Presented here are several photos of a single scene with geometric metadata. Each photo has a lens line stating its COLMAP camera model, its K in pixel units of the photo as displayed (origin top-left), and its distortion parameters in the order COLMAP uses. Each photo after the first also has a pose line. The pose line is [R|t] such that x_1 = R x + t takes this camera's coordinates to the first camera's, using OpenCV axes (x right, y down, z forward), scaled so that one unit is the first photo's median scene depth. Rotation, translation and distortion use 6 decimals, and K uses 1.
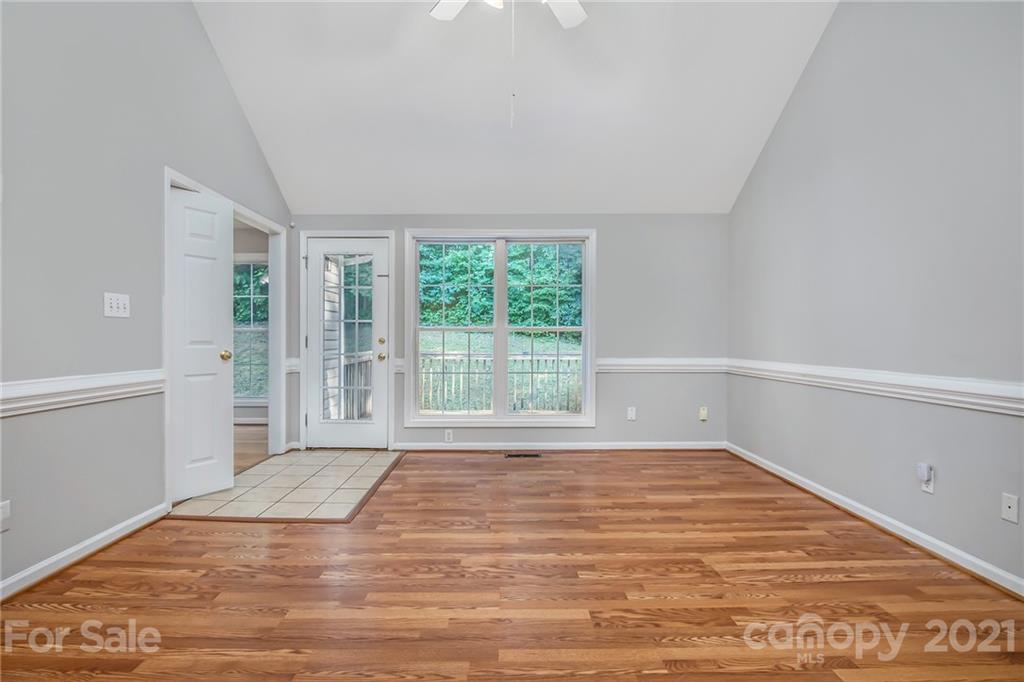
lens RADIAL K [[503.8, 0, 522.9], [0, 503.8, 319.4], [0, 0, 1]] dist [0.000086, -0.000511]
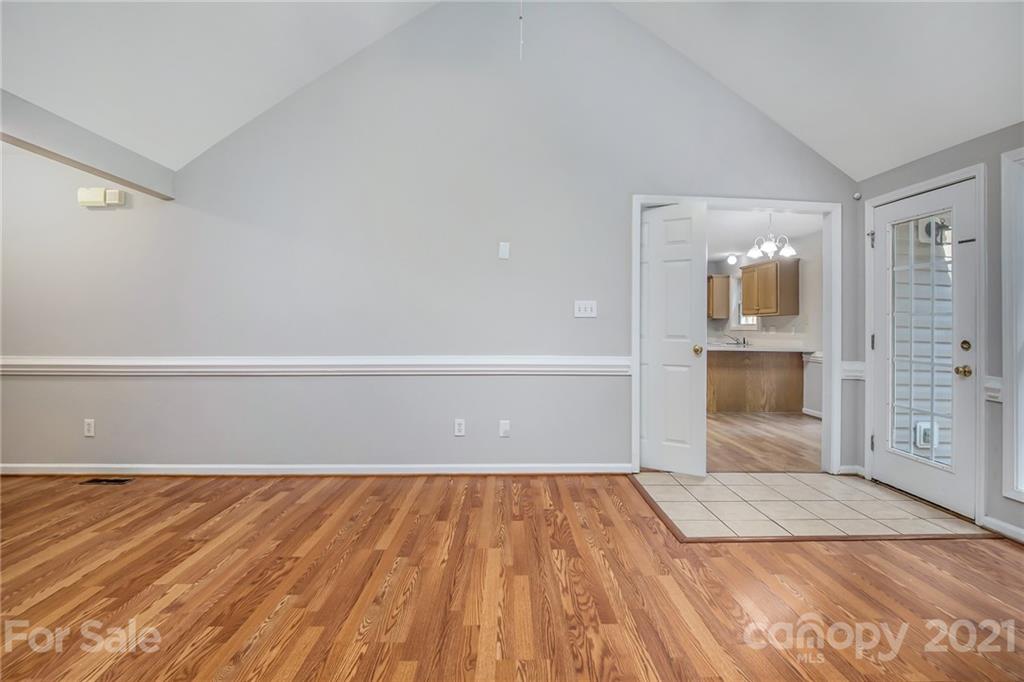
lens RADIAL K [[503.8, 0, 522.9], [0, 503.8, 319.4], [0, 0, 1]] dist [0.000086, -0.000511]
pose [[-0.000551, -0.023507, -0.999724, 0.600559], [0.019141, 0.999540, -0.023513, 0.031779], [0.999817, -0.019149, -0.000100, 0.806864]]
